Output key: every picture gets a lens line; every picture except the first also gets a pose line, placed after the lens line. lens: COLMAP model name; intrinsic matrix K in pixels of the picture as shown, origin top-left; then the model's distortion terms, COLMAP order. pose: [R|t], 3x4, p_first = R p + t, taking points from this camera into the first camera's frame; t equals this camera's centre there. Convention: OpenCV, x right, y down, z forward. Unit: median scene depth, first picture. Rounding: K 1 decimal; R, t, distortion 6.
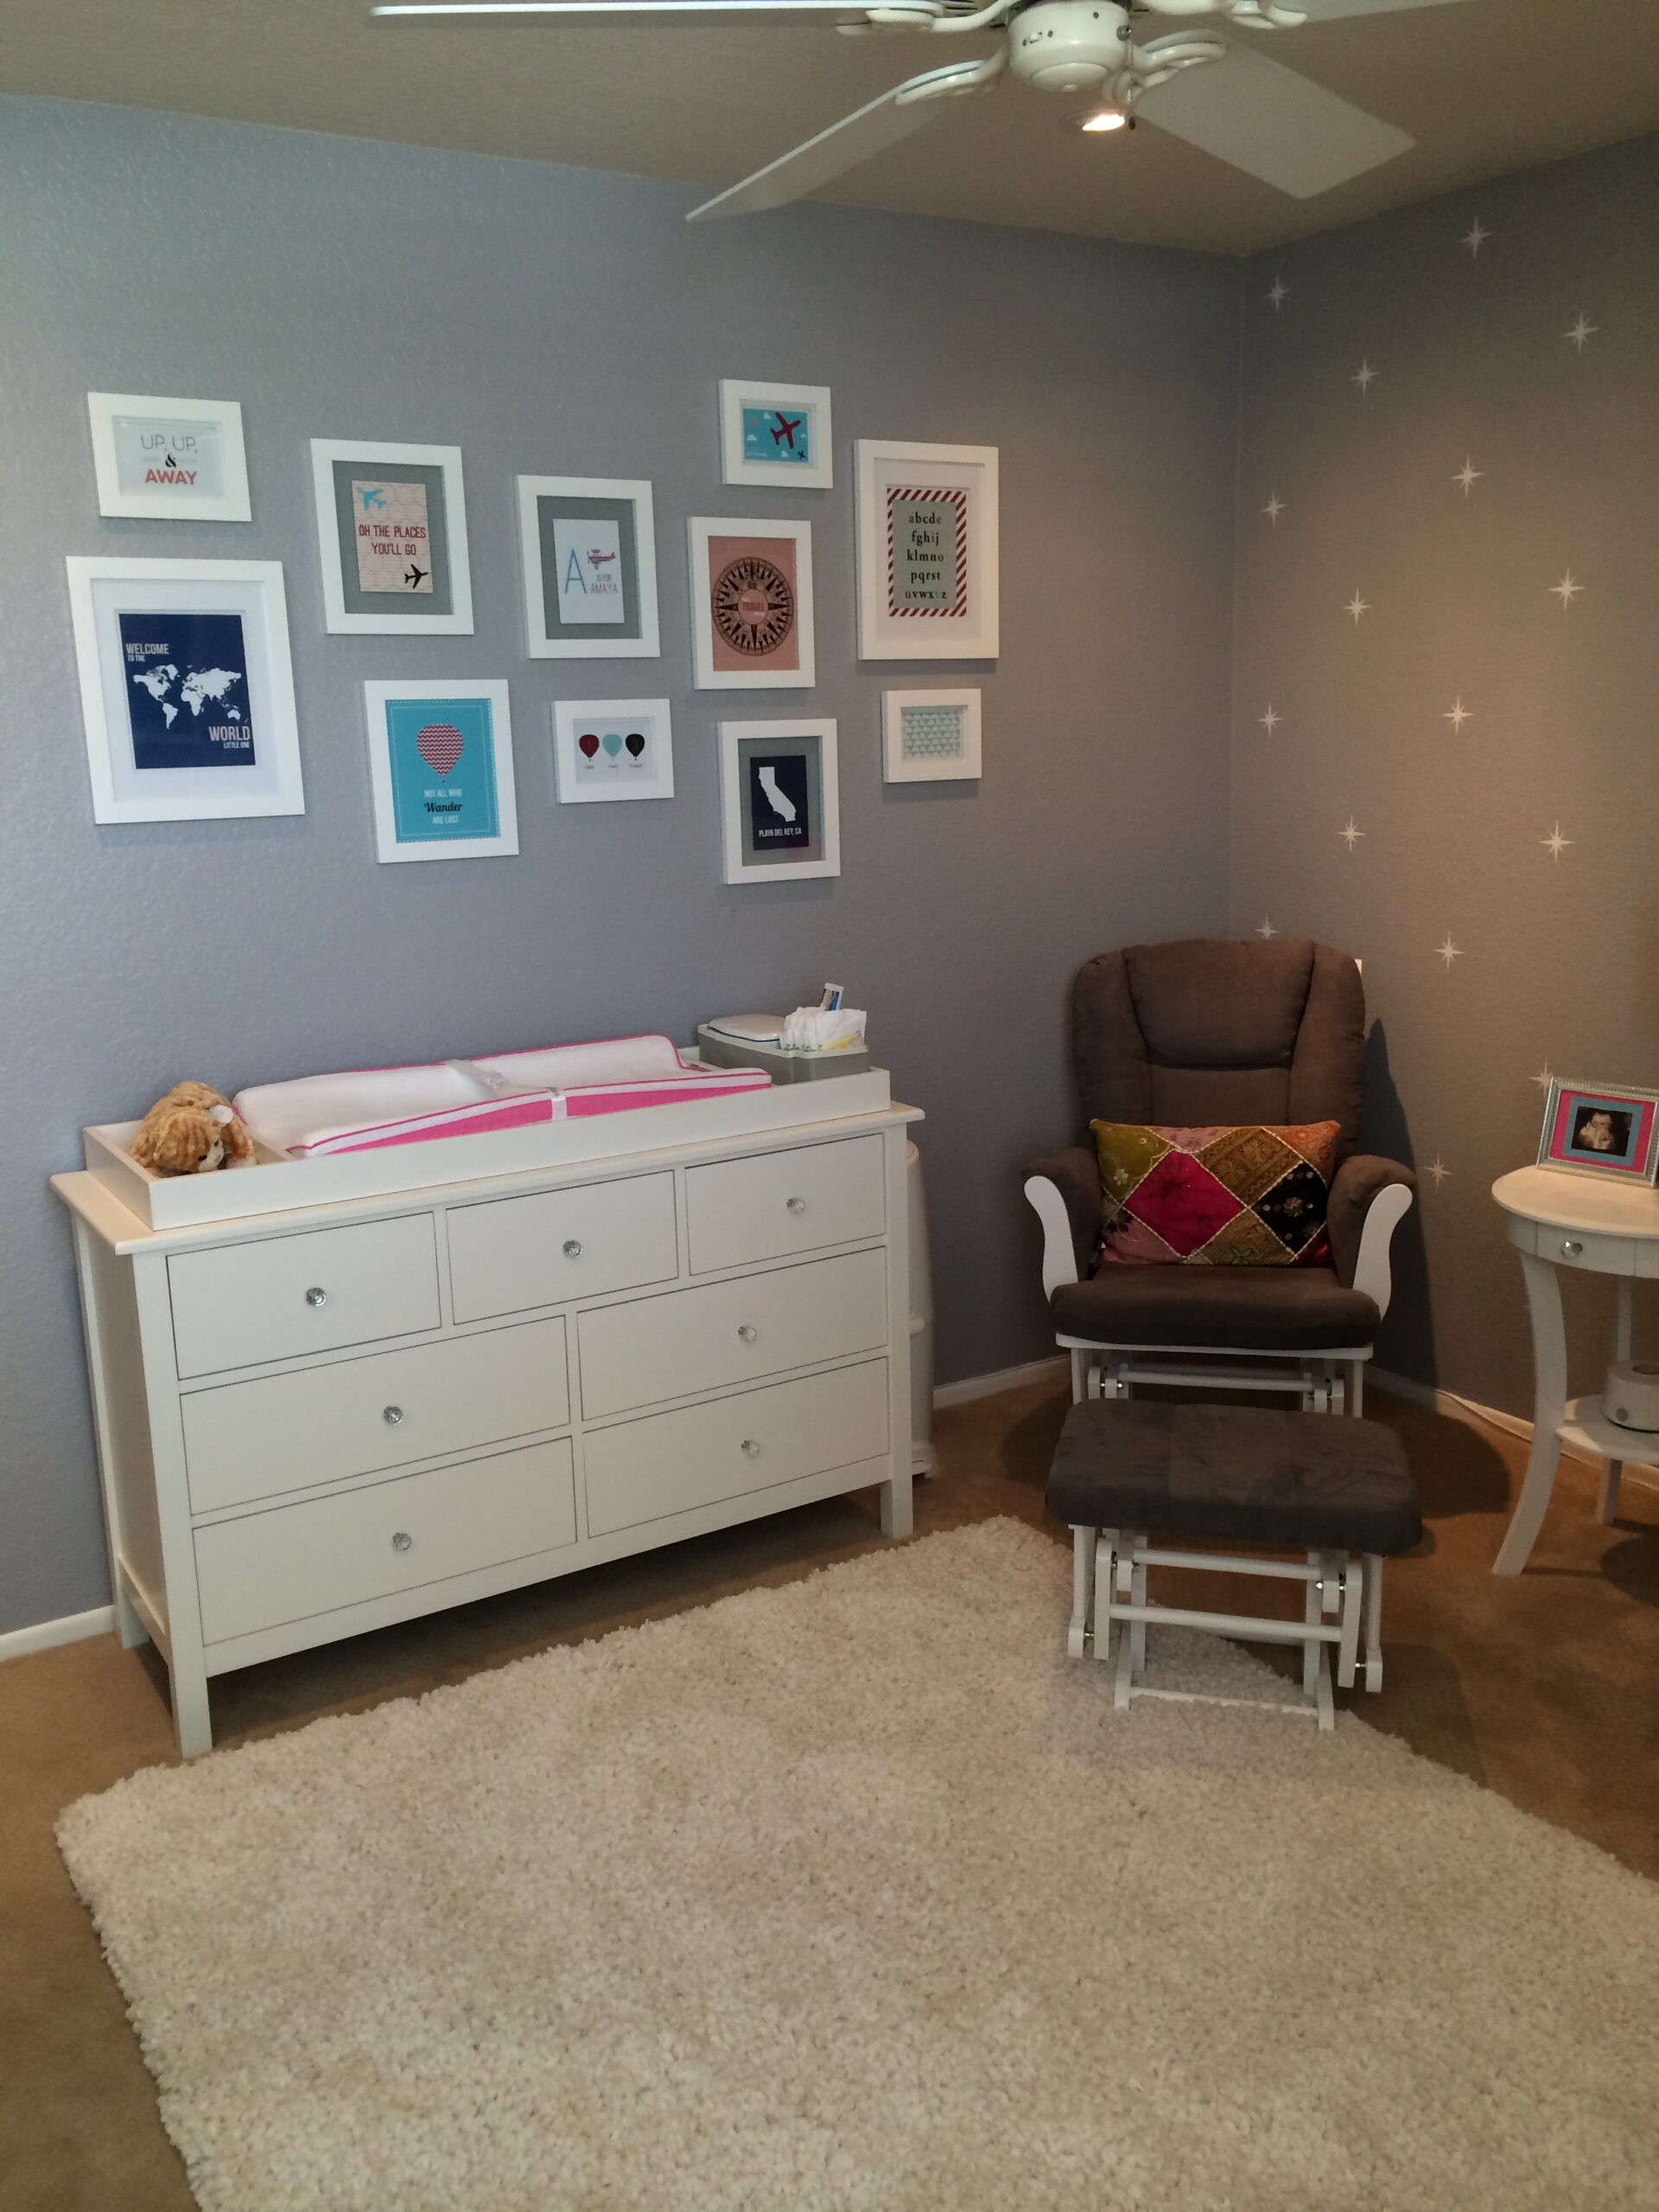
lens RADIAL K [[1897.2, 0, 827.9], [0, 1897.2, 1115.5], [0, 0, 1]] dist [0.091024, -0.131113]
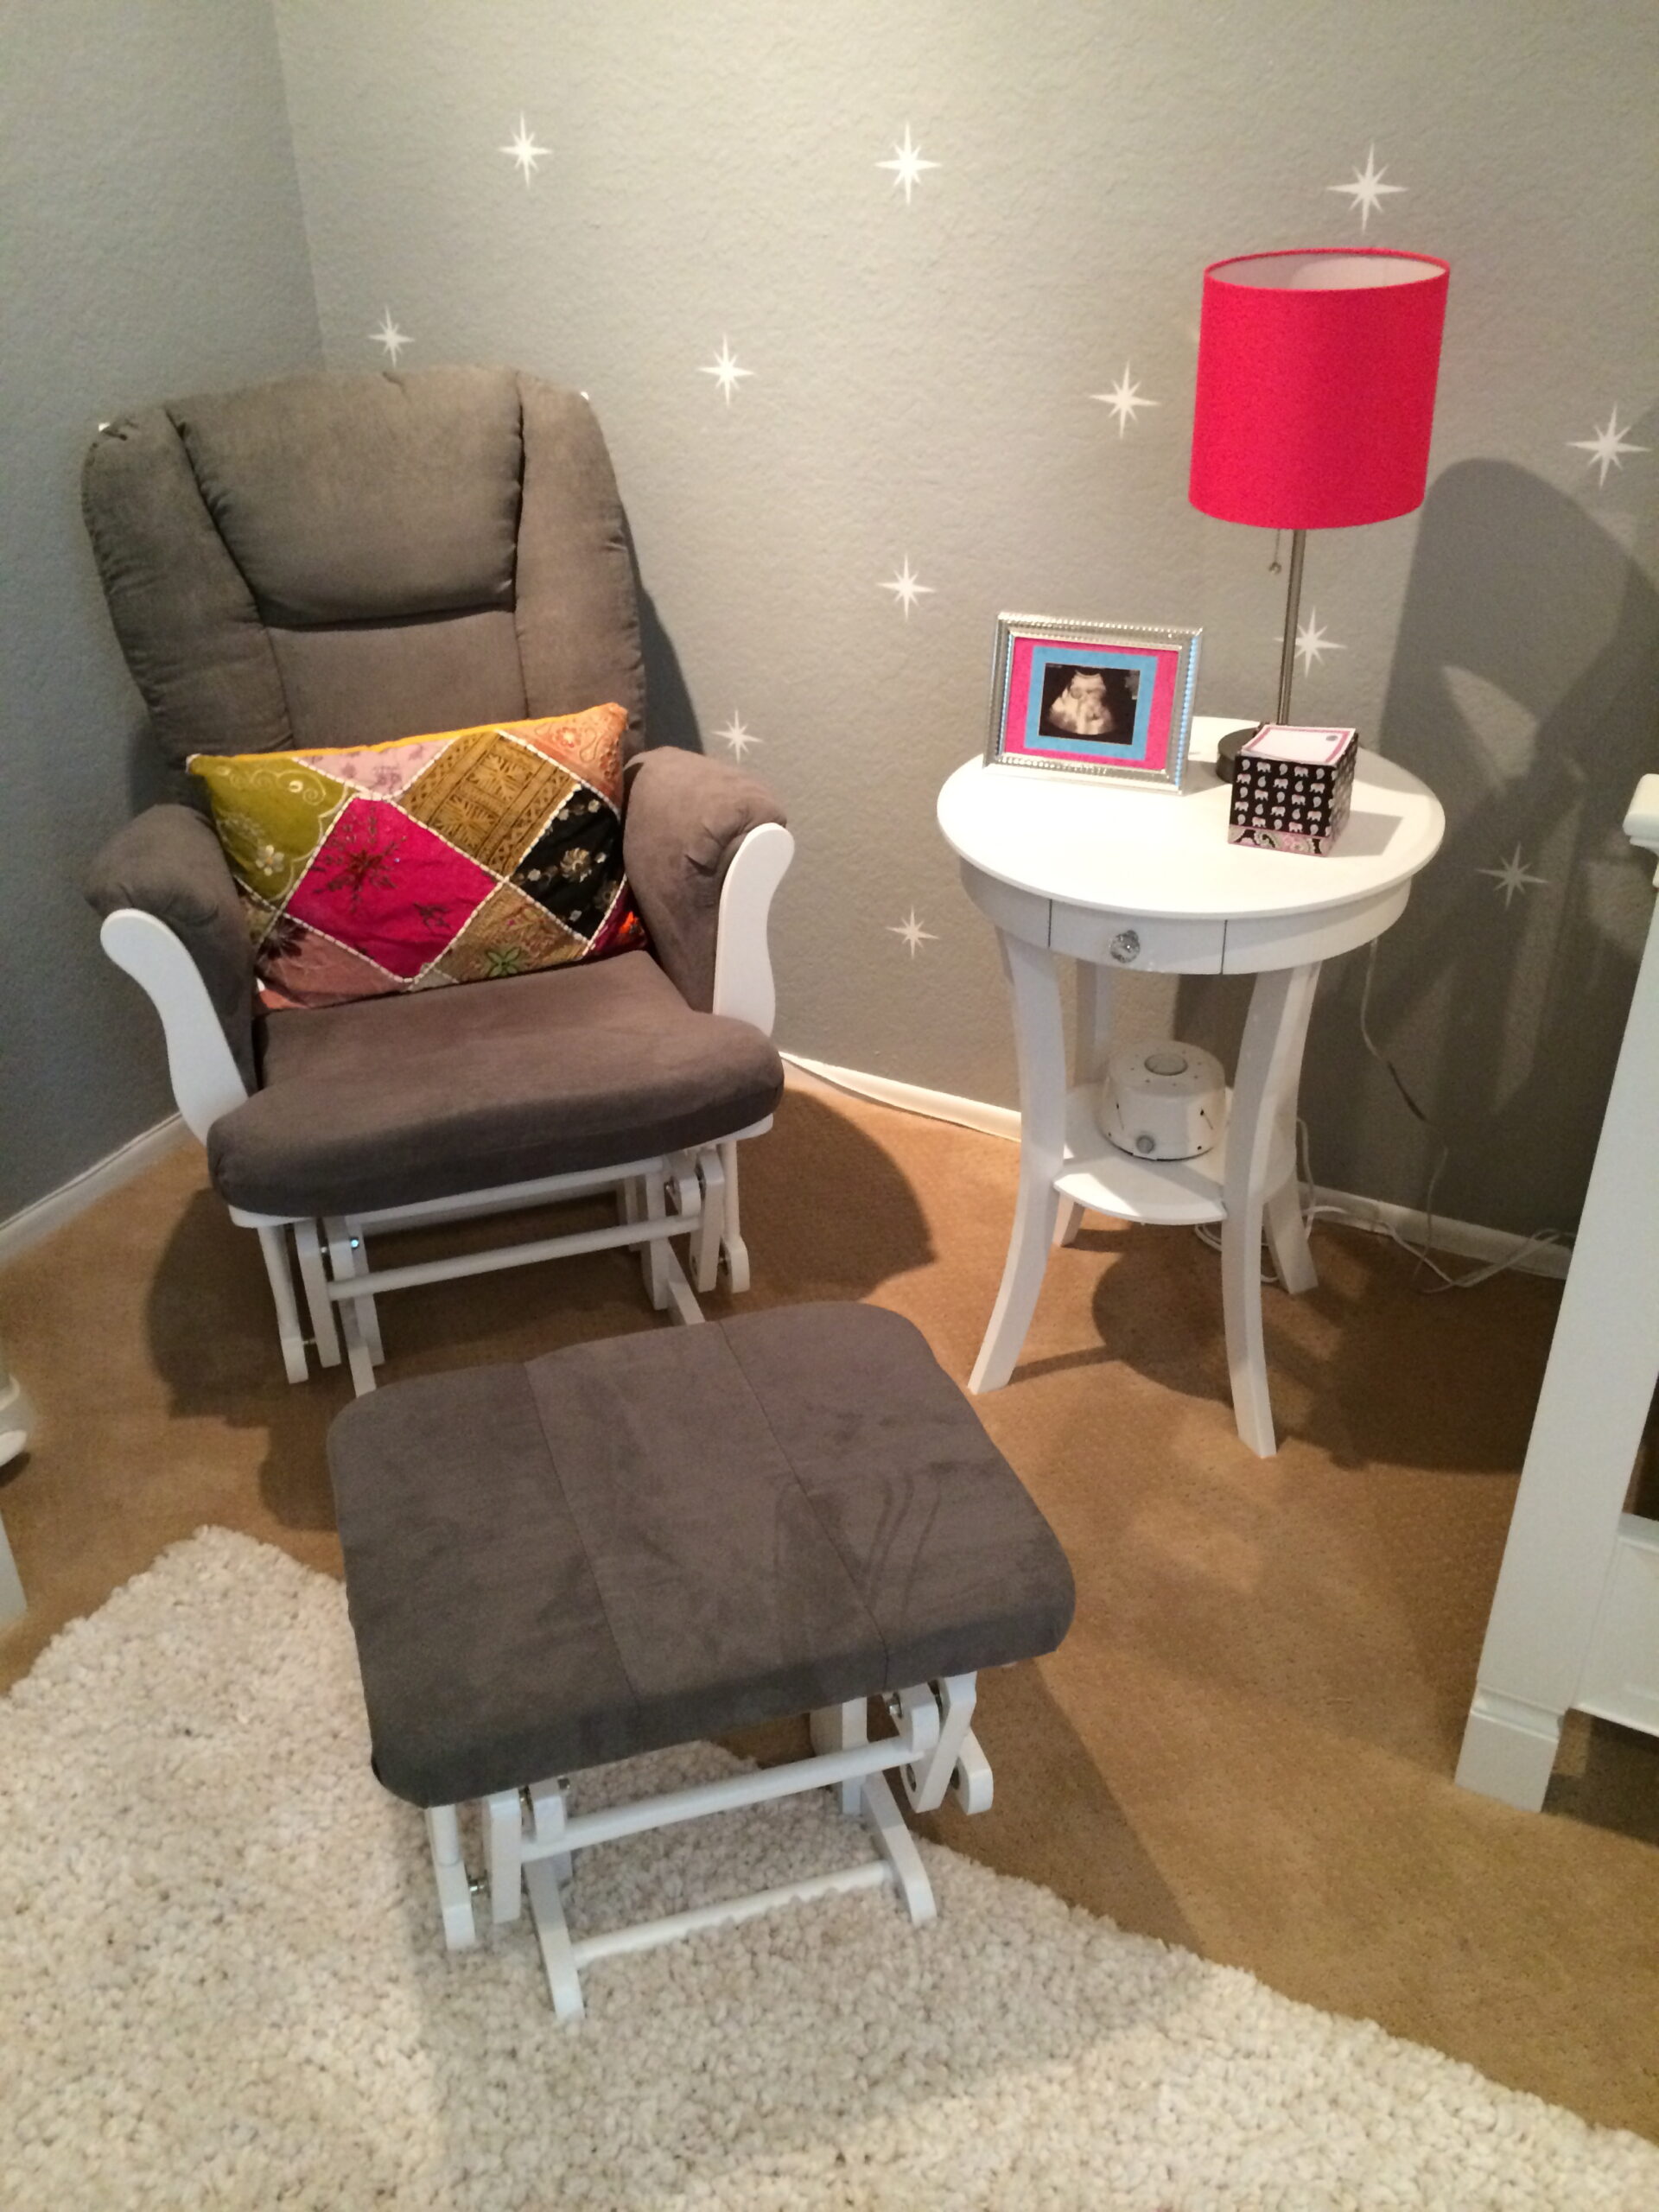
lens RADIAL K [[1915.5, 0, 829.5], [0, 1915.5, 1106.0], [0, 0, 1]] dist [0.074471, -0.100753]
pose [[0.860381, -0.243692, 0.447614, 0.027603], [0.090865, 0.937551, 0.335770, -0.074188], [-0.501485, -0.248218, 0.828795, 0.448963]]
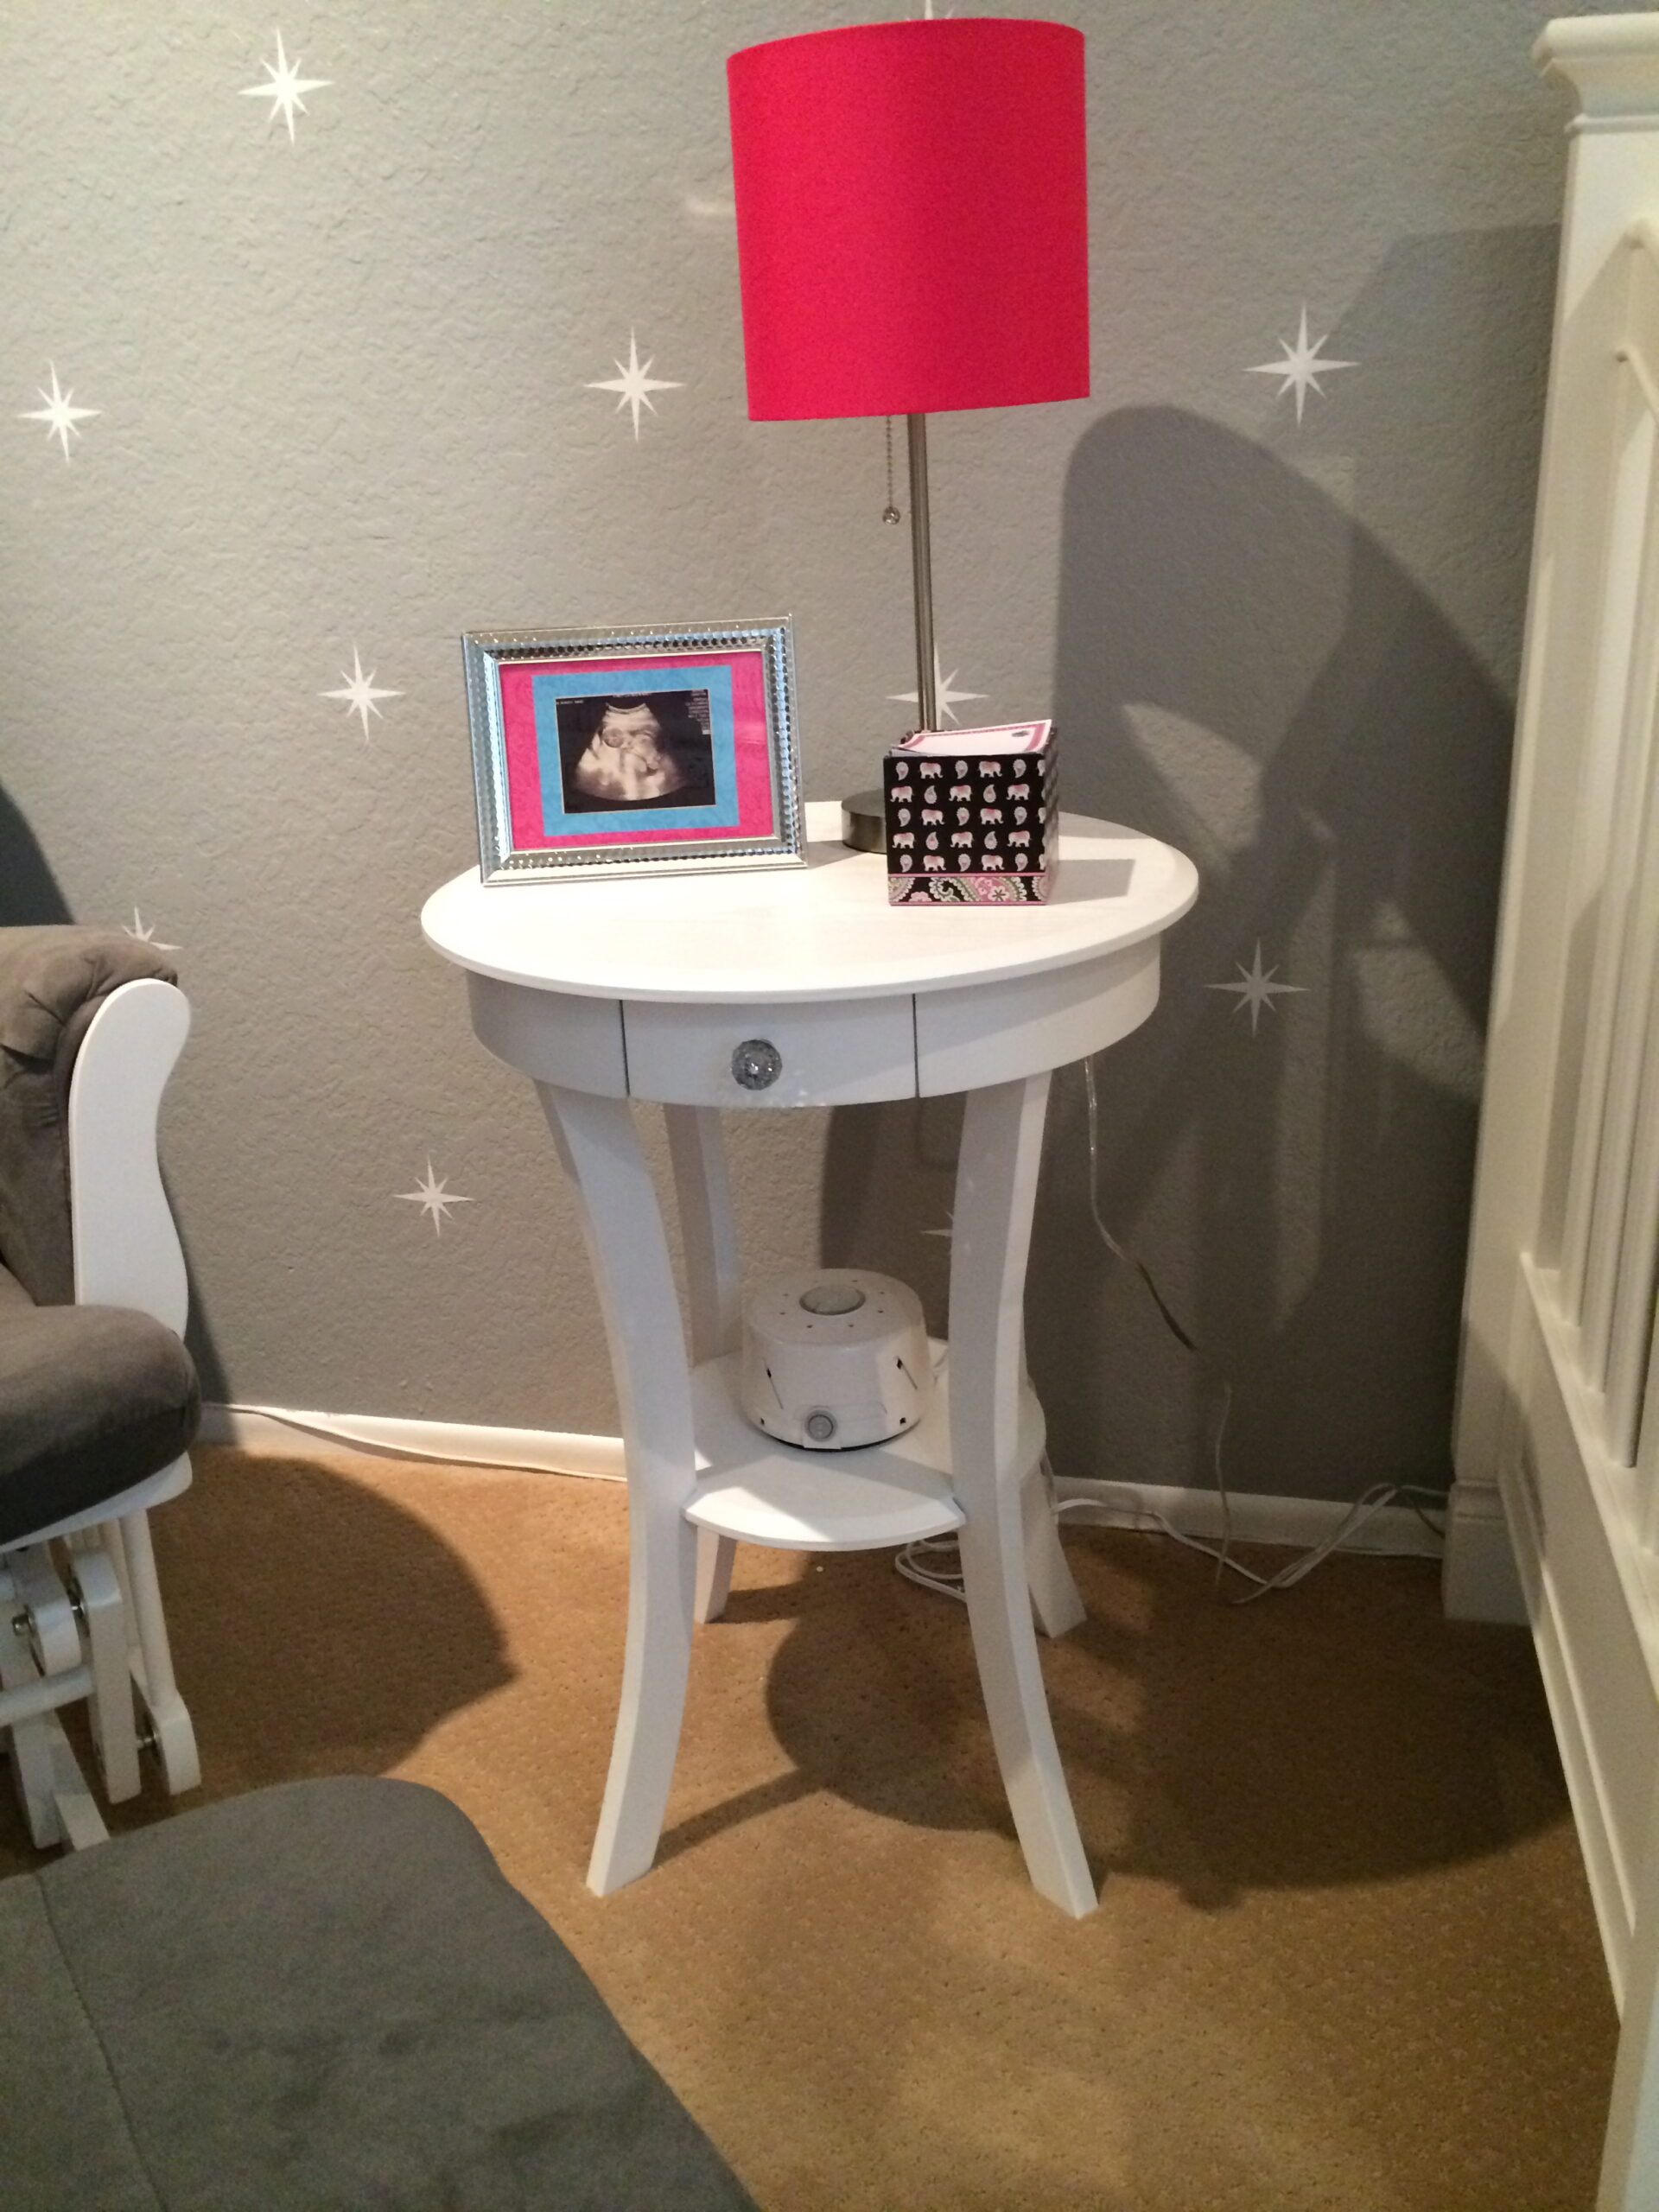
lens RADIAL K [[1897.2, 0, 827.9], [0, 1897.2, 1115.5], [0, 0, 1]] dist [0.091024, -0.131113]
pose [[0.709130, -0.227906, 0.667229, 0.135747], [0.157864, 0.973615, 0.164781, 0.020020], [-0.687178, -0.011520, 0.726397, 0.610303]]
